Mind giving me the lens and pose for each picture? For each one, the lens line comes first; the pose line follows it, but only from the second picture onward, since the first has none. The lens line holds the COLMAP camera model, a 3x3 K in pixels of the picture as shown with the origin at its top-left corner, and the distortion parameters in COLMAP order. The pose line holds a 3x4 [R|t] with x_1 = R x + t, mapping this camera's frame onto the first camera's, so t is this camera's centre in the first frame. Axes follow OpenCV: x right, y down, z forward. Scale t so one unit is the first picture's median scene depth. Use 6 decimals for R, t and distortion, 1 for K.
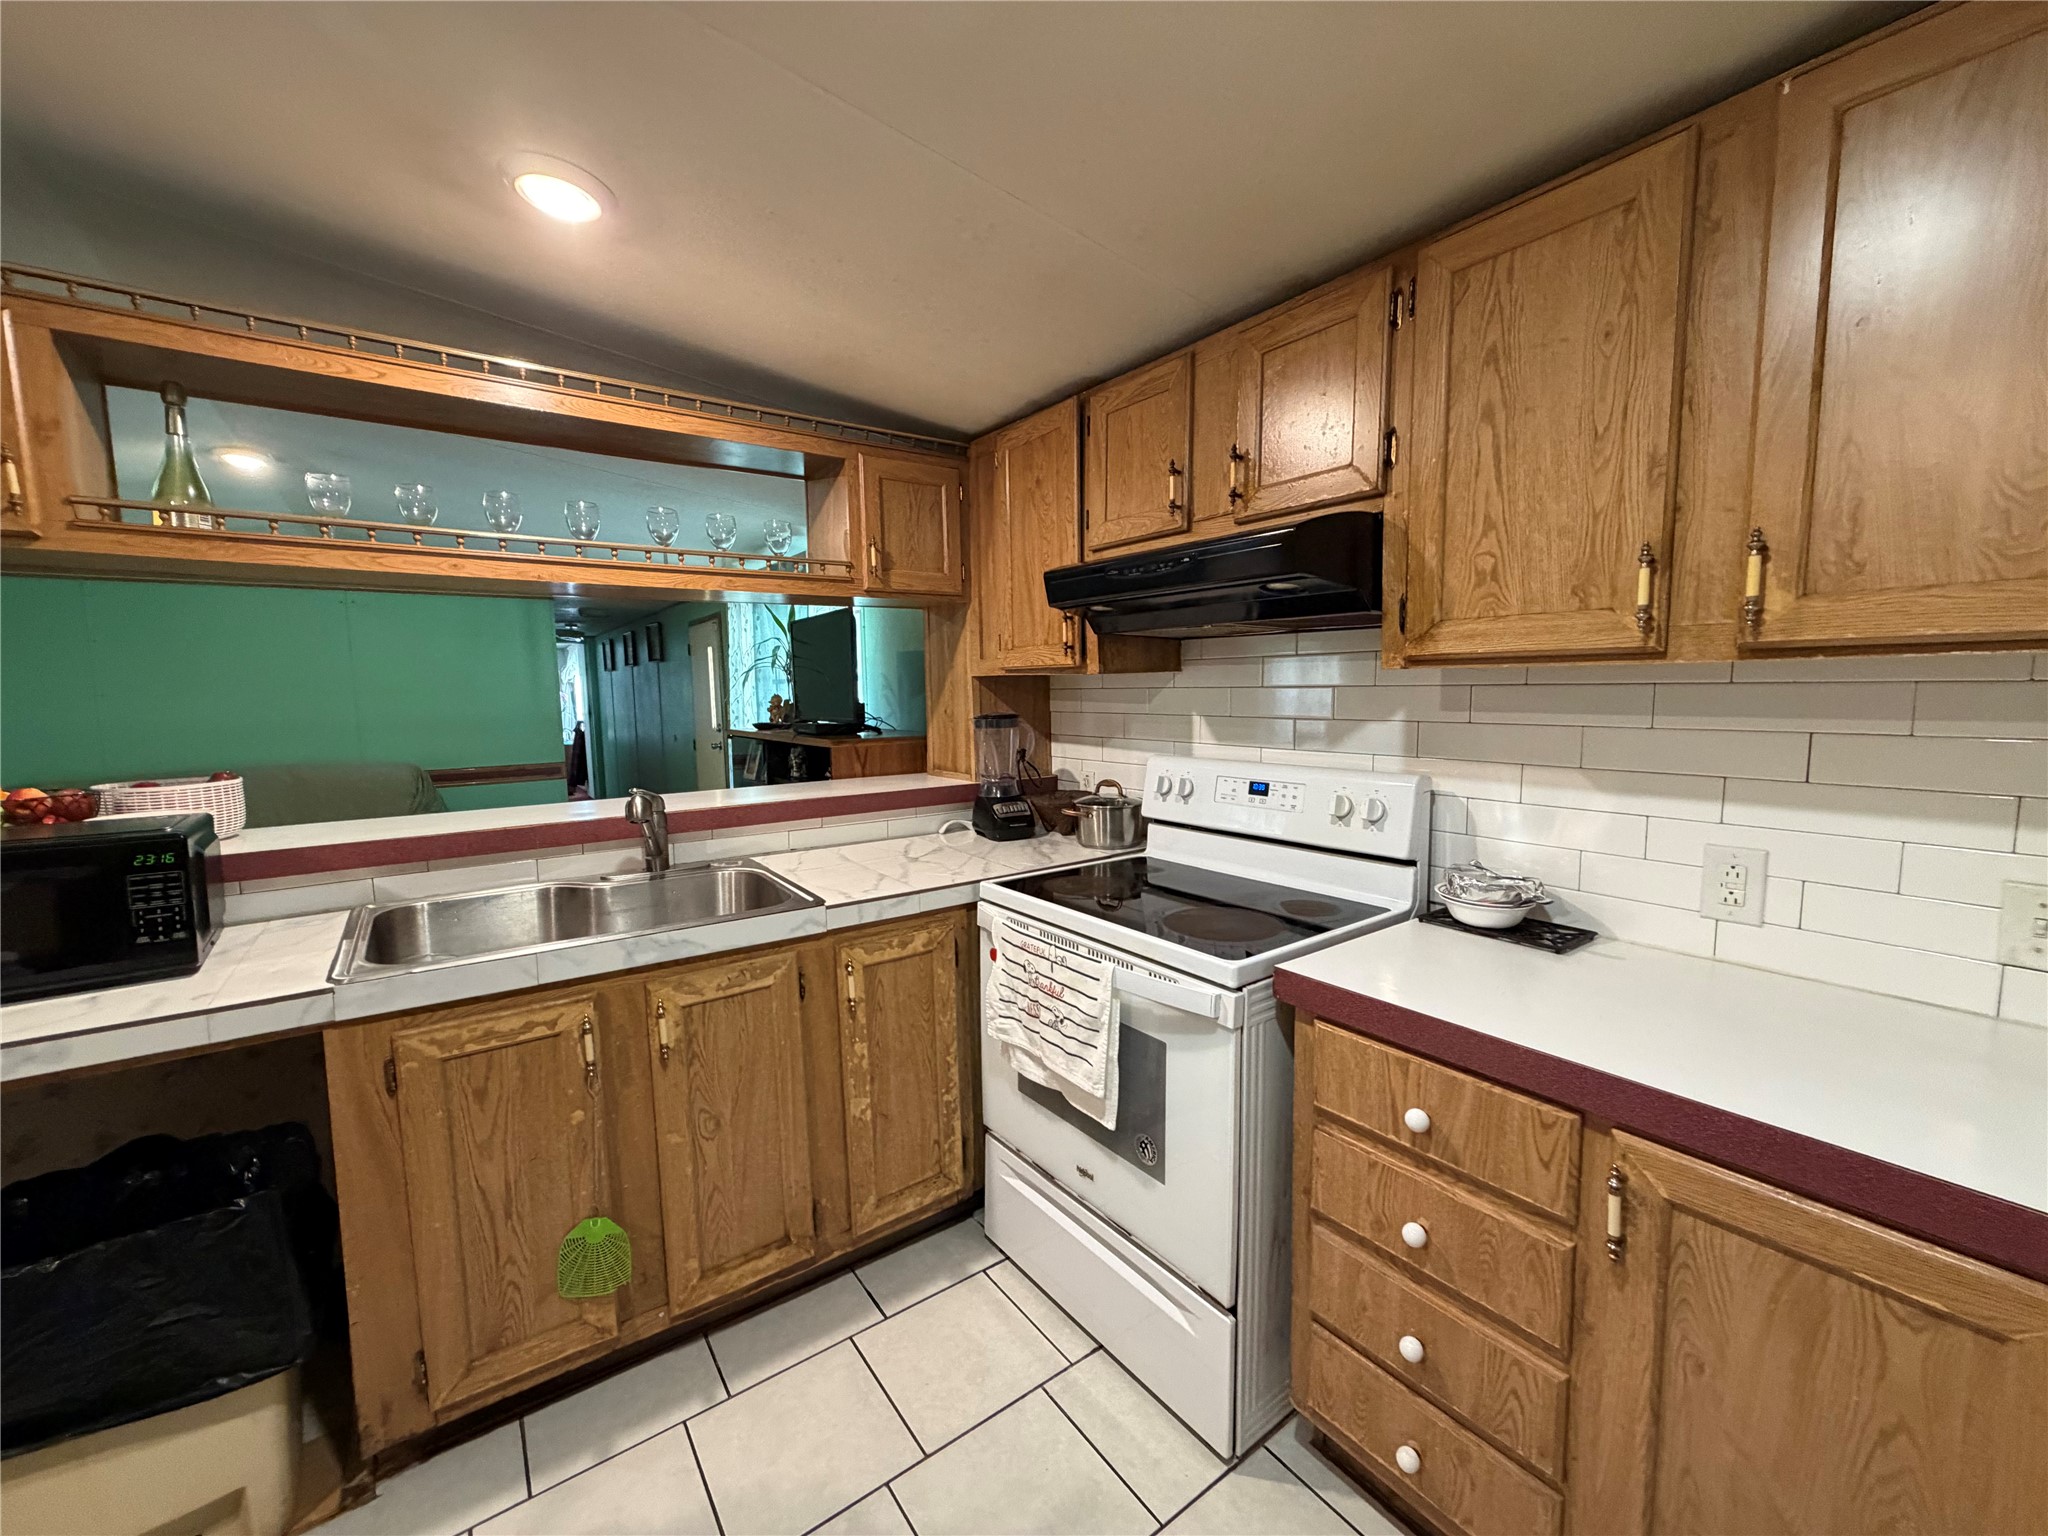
lens RADIAL K [[814.0, 0, 1026.8], [0, 814.0, 767.9], [0, 0, 1]] dist [-0.001853, 0.000012]
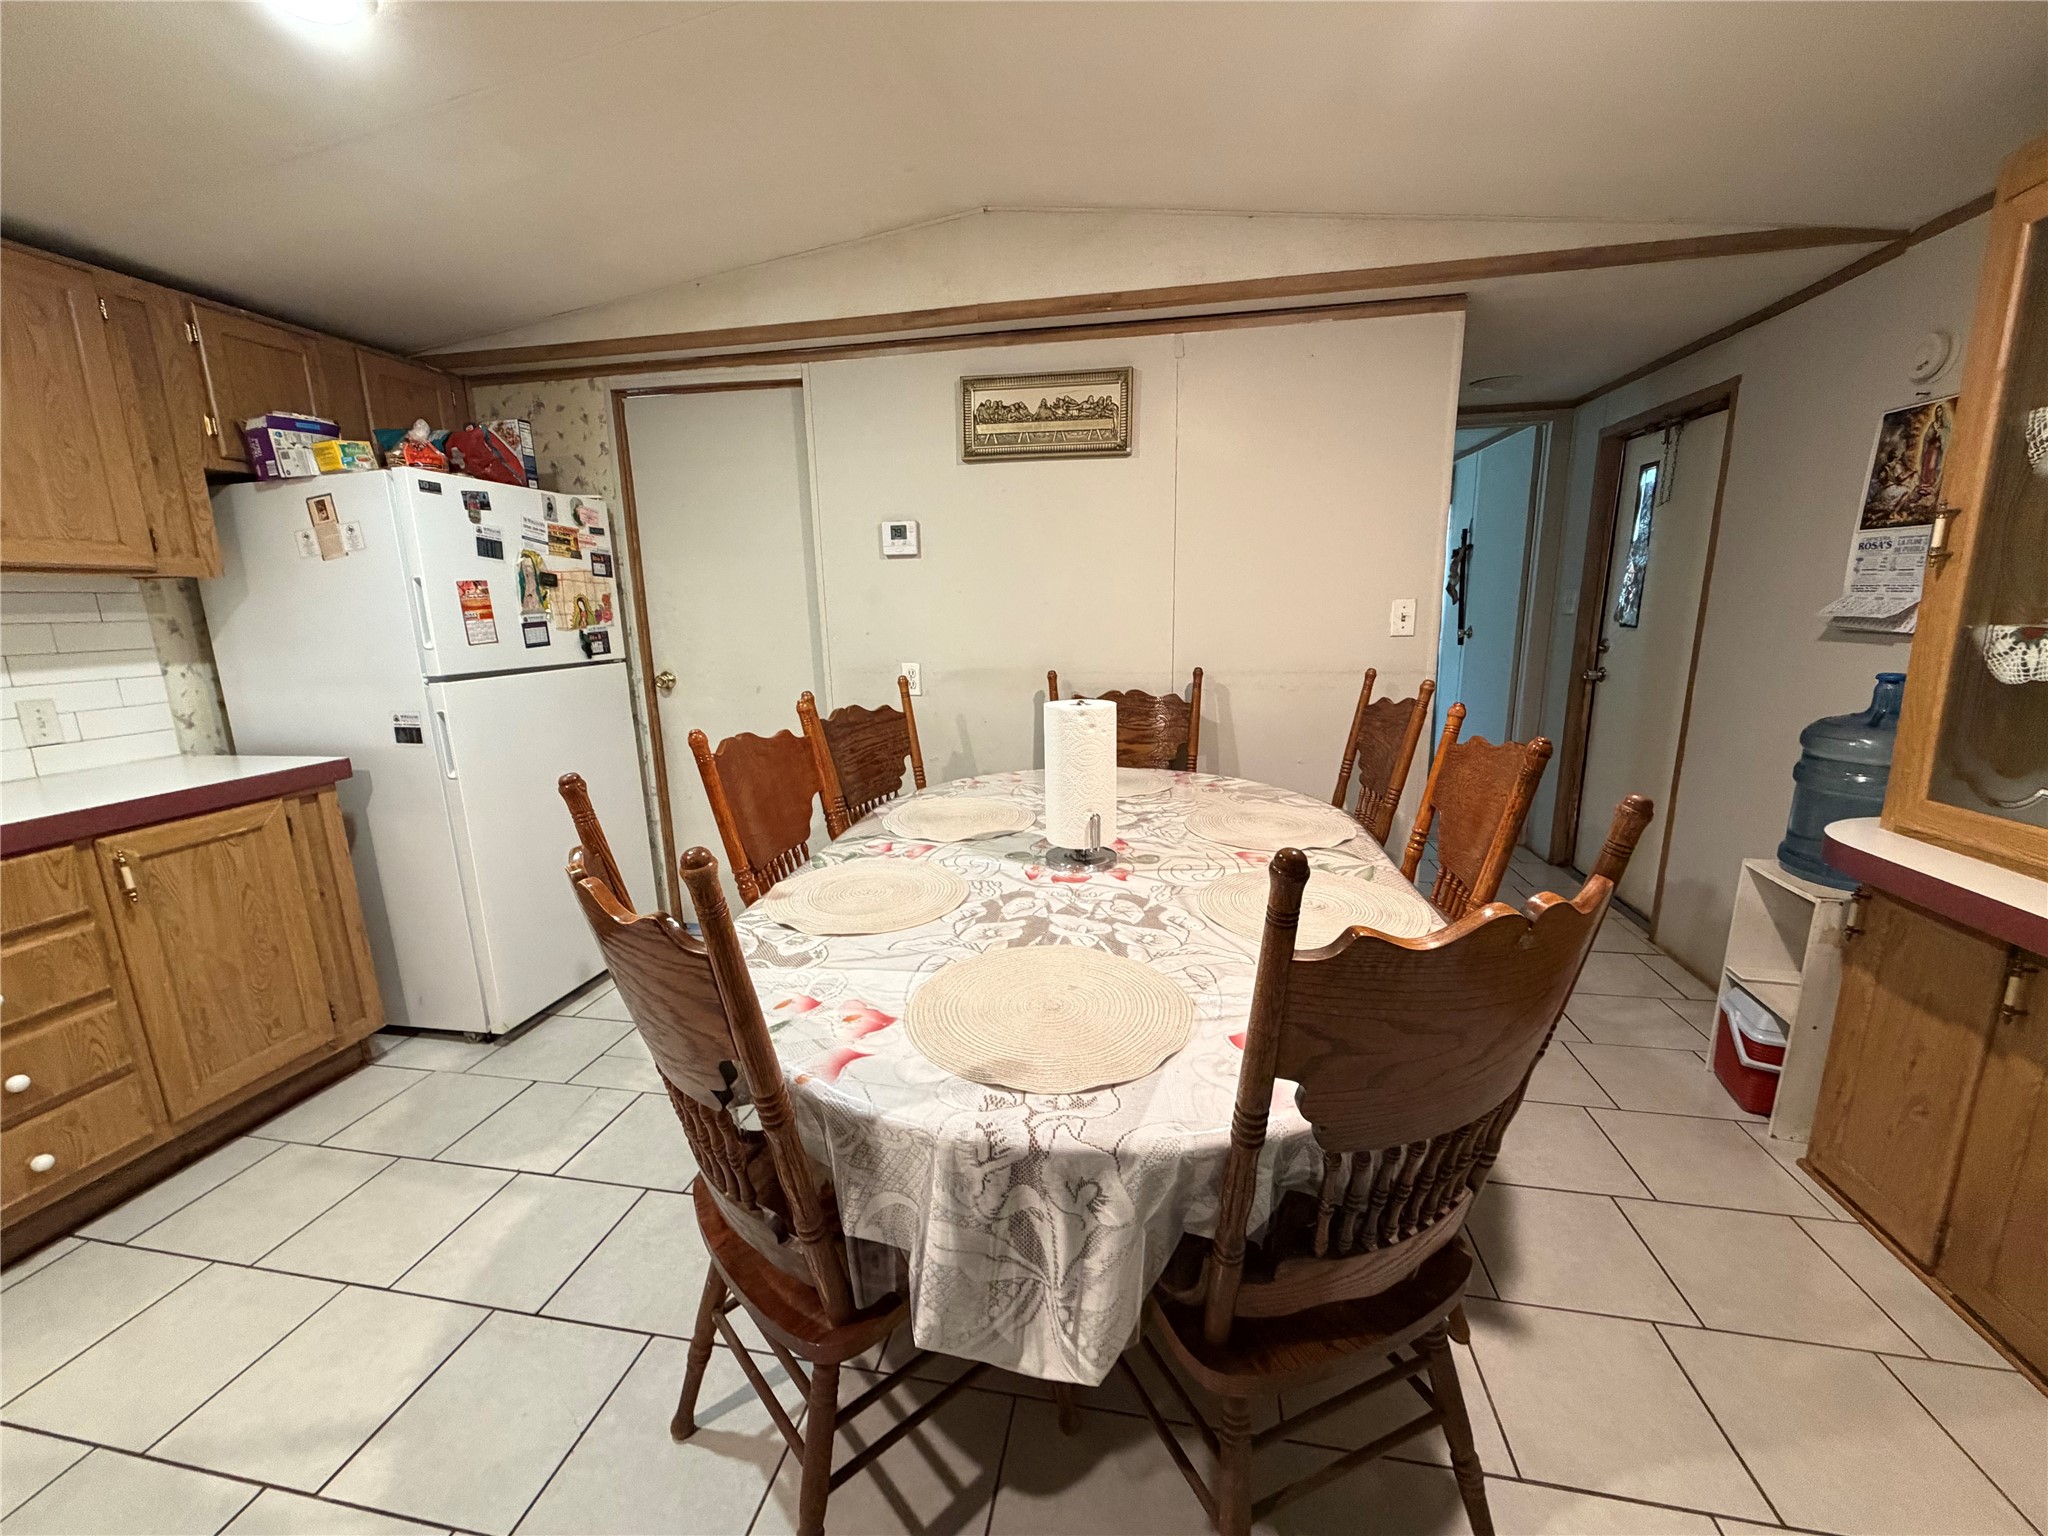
lens RADIAL K [[814.0, 0, 1017.7], [0, 814.0, 768.6], [0, 0, 1]] dist [-0.001853, 0.000012]
pose [[-0.683480, -0.119467, 0.720127, -1.363185], [0.102872, 0.960908, 0.257049, 0.035350], [-0.722684, 0.249769, -0.644471, 0.472546]]
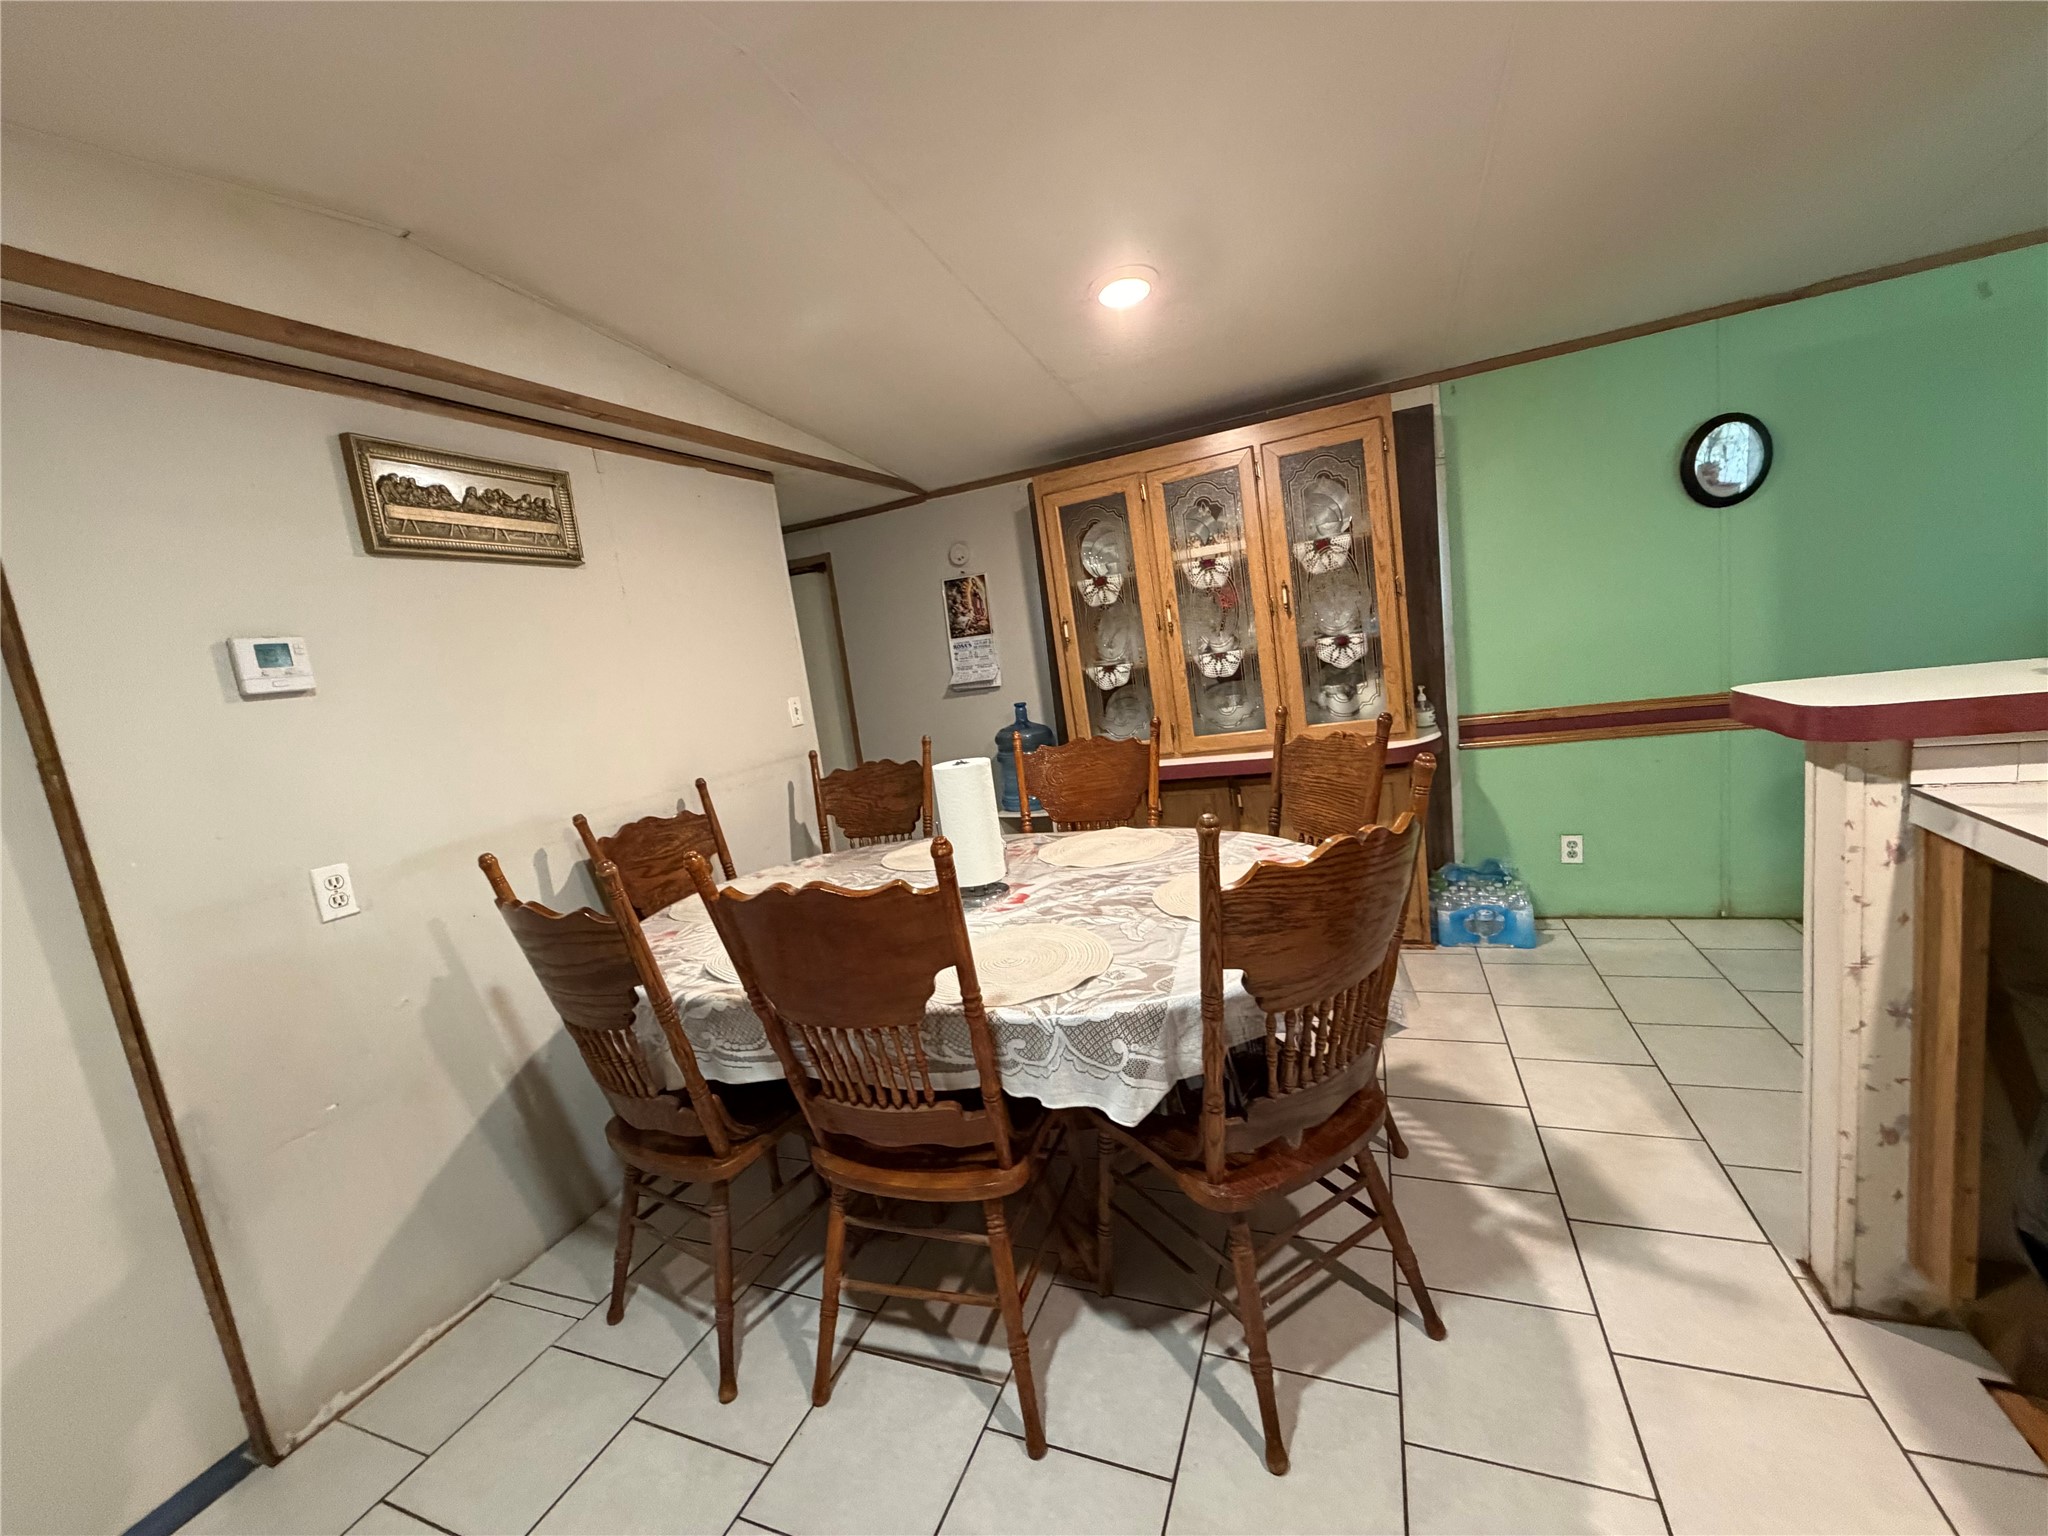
lens RADIAL K [[814.0, 0, 1026.0], [0, 814.0, 763.6], [0, 0, 1]] dist [-0.001853, 0.000012]
pose [[-0.837753, 0.202756, -0.507011, 0.054758], [0.094908, 0.968441, 0.230465, -0.053876], [0.537739, 0.144953, -0.830558, 0.844577]]
